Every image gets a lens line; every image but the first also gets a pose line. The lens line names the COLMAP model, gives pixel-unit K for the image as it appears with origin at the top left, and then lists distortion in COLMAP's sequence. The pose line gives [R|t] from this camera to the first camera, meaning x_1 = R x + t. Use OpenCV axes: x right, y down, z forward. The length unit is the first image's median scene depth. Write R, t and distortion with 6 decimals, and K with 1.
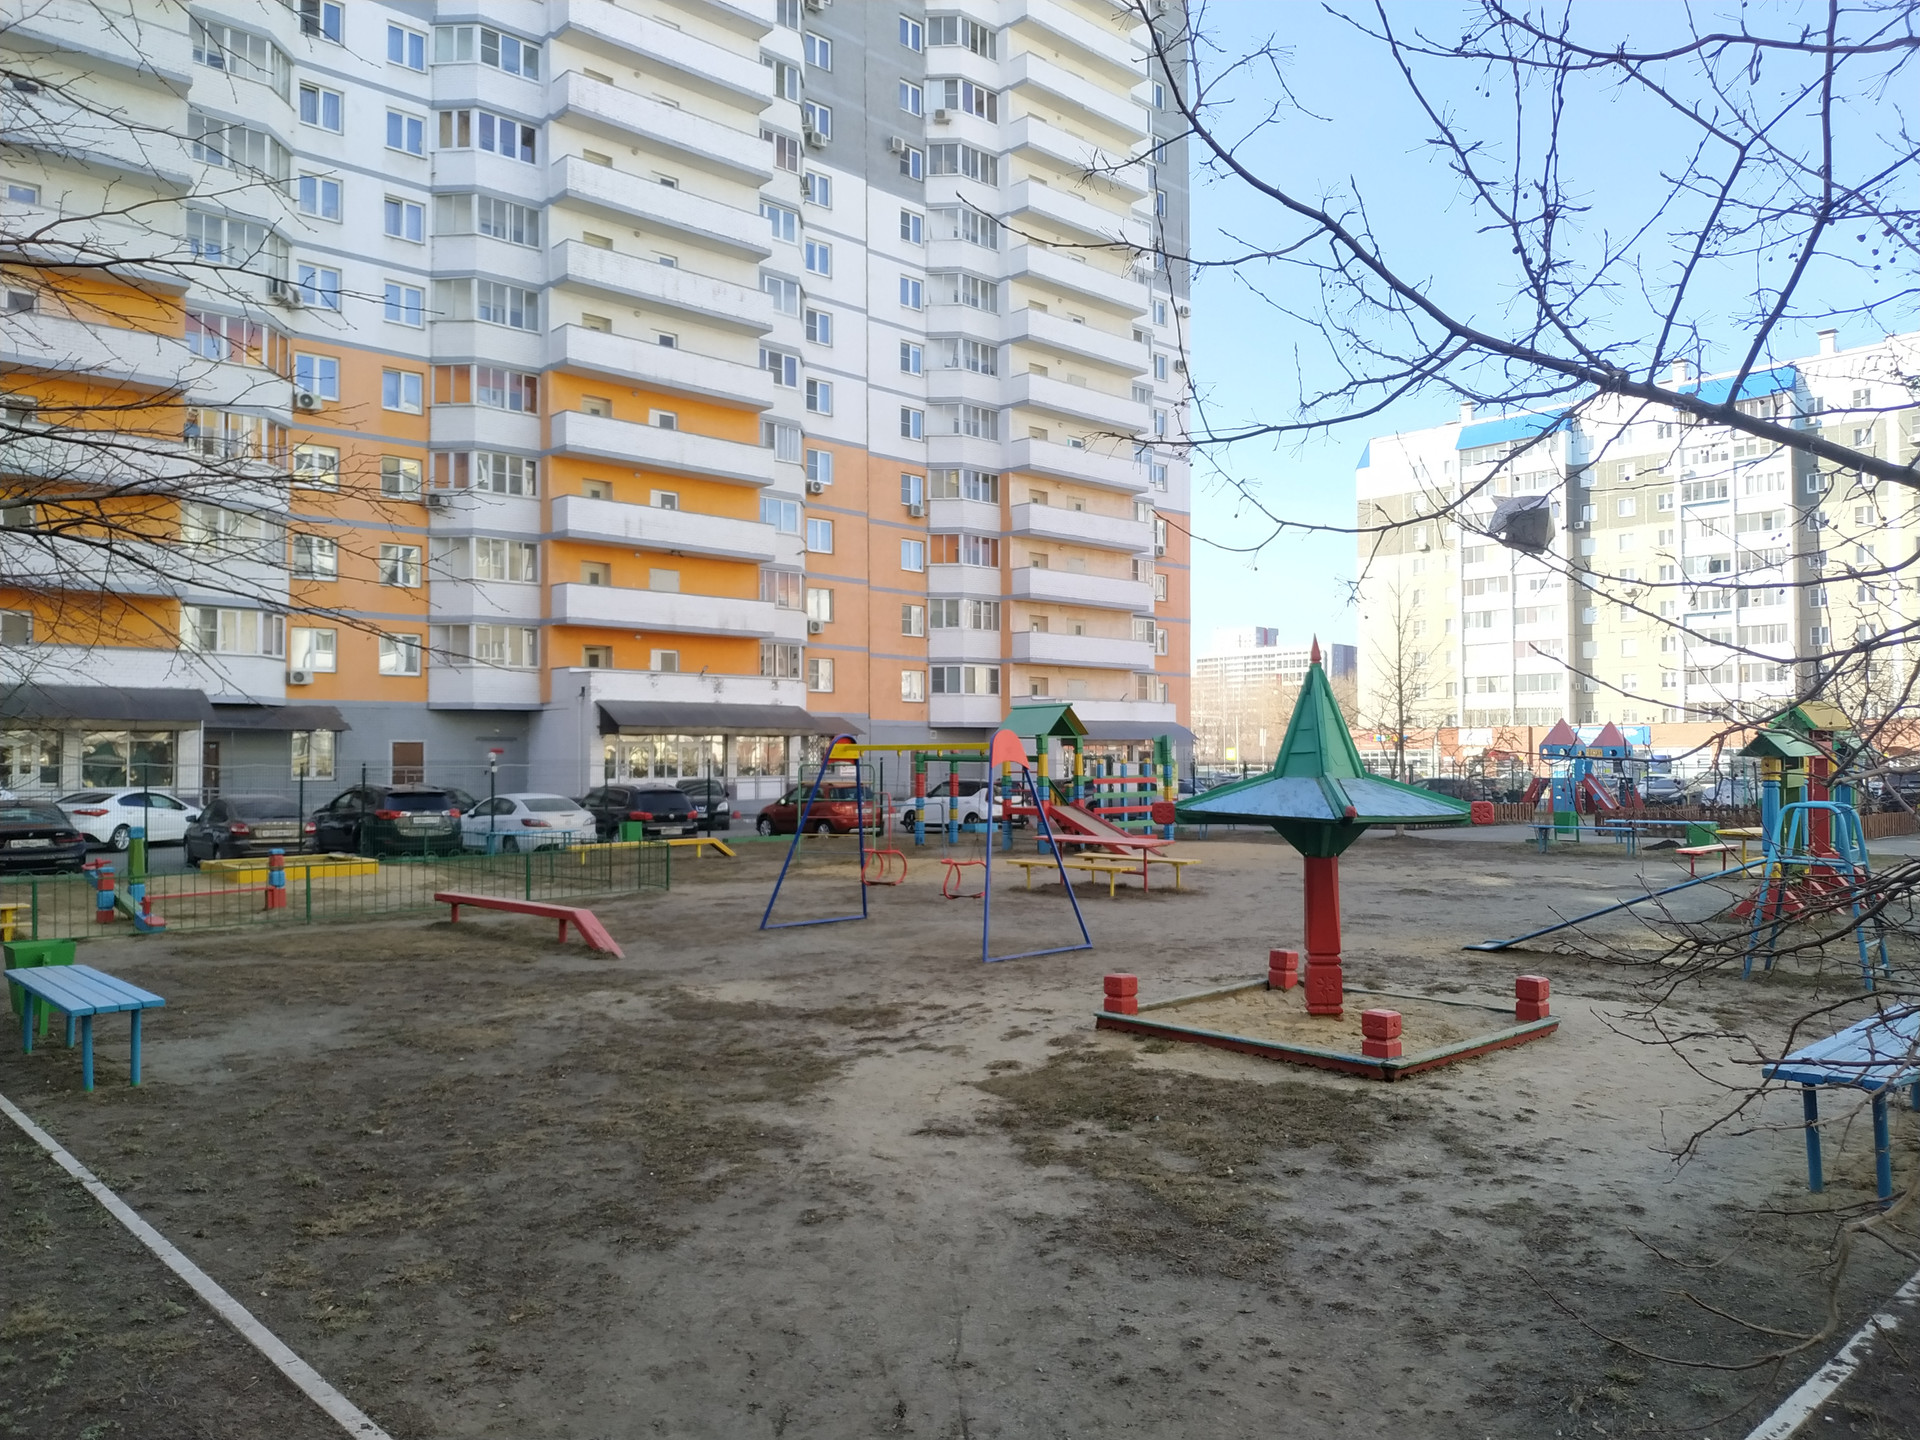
lens RADIAL K [[1371.3, 0, 960.0], [0, 1371.3, 720.0], [0, 0, 1]] dist [-0.002614, -0.000704]
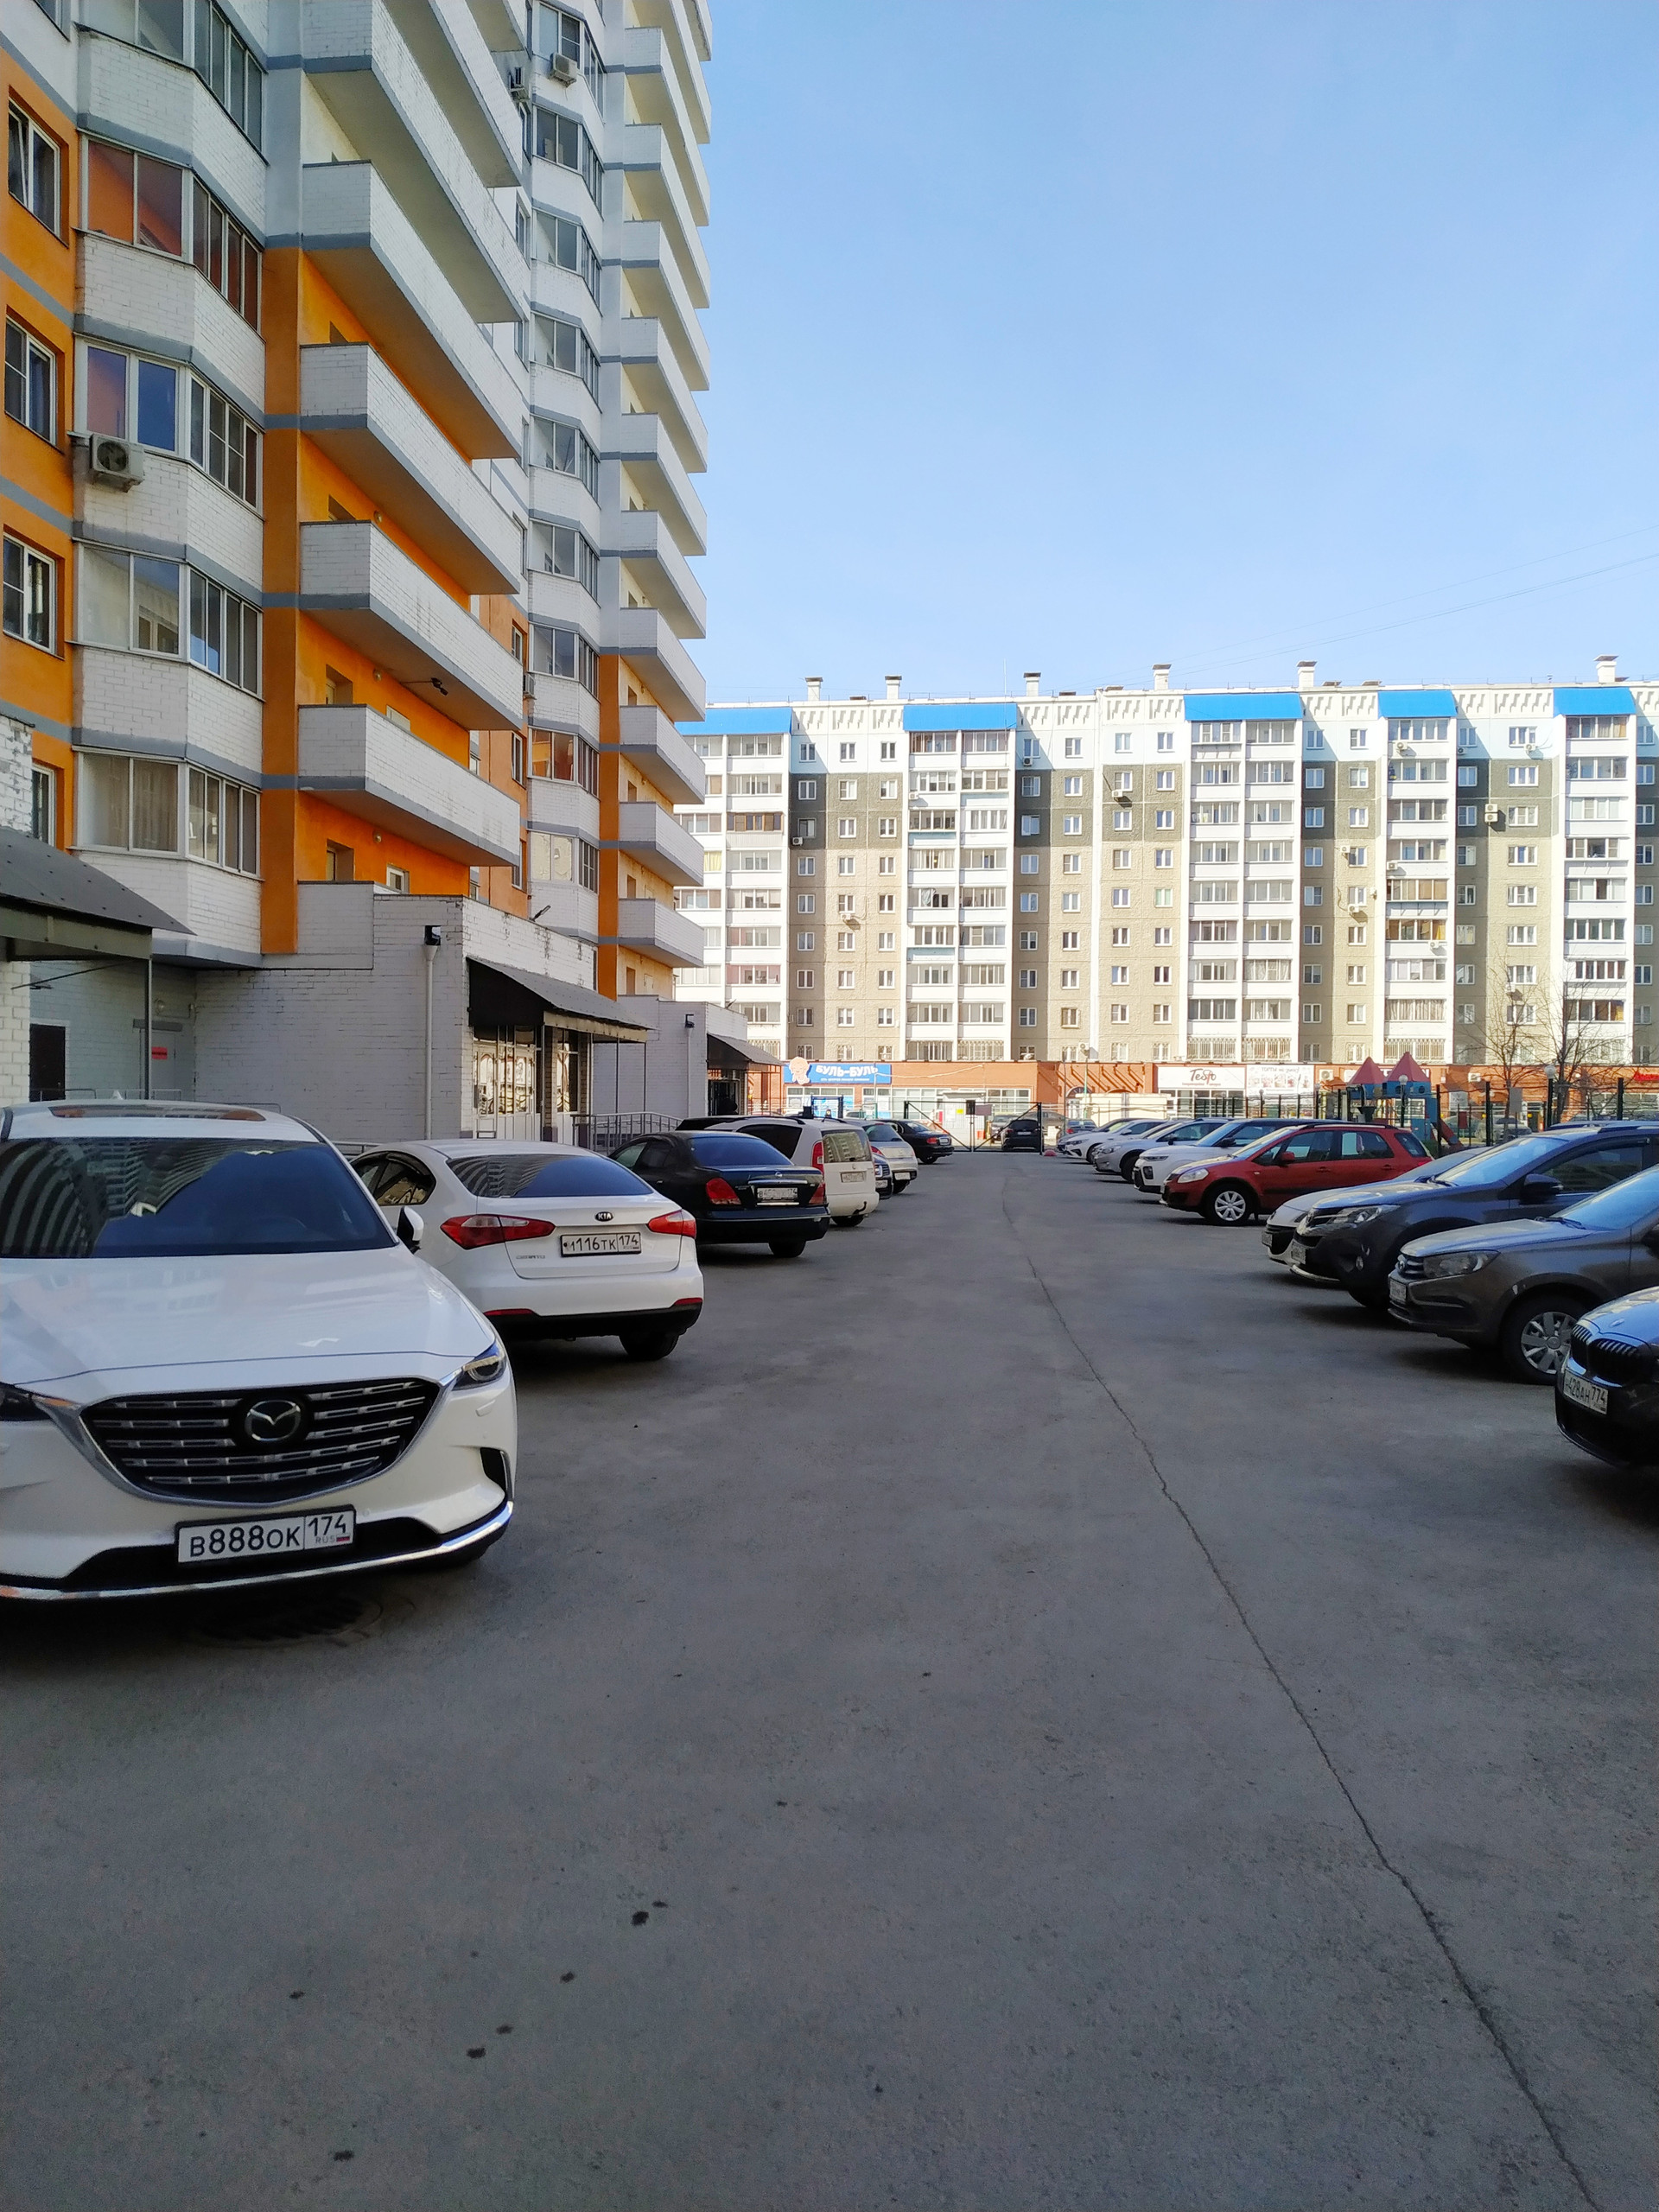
lens RADIAL K [[1579.9, 0, 829.5], [0, 1579.9, 1106.0], [0, 0, 1]] dist [-0.002614, -0.000704]
pose [[0.748643, 0.007839, 0.662927, -0.240948], [-0.029842, 0.999315, 0.021883, 0.010100], [-0.662301, -0.036166, 0.748364, 0.215070]]
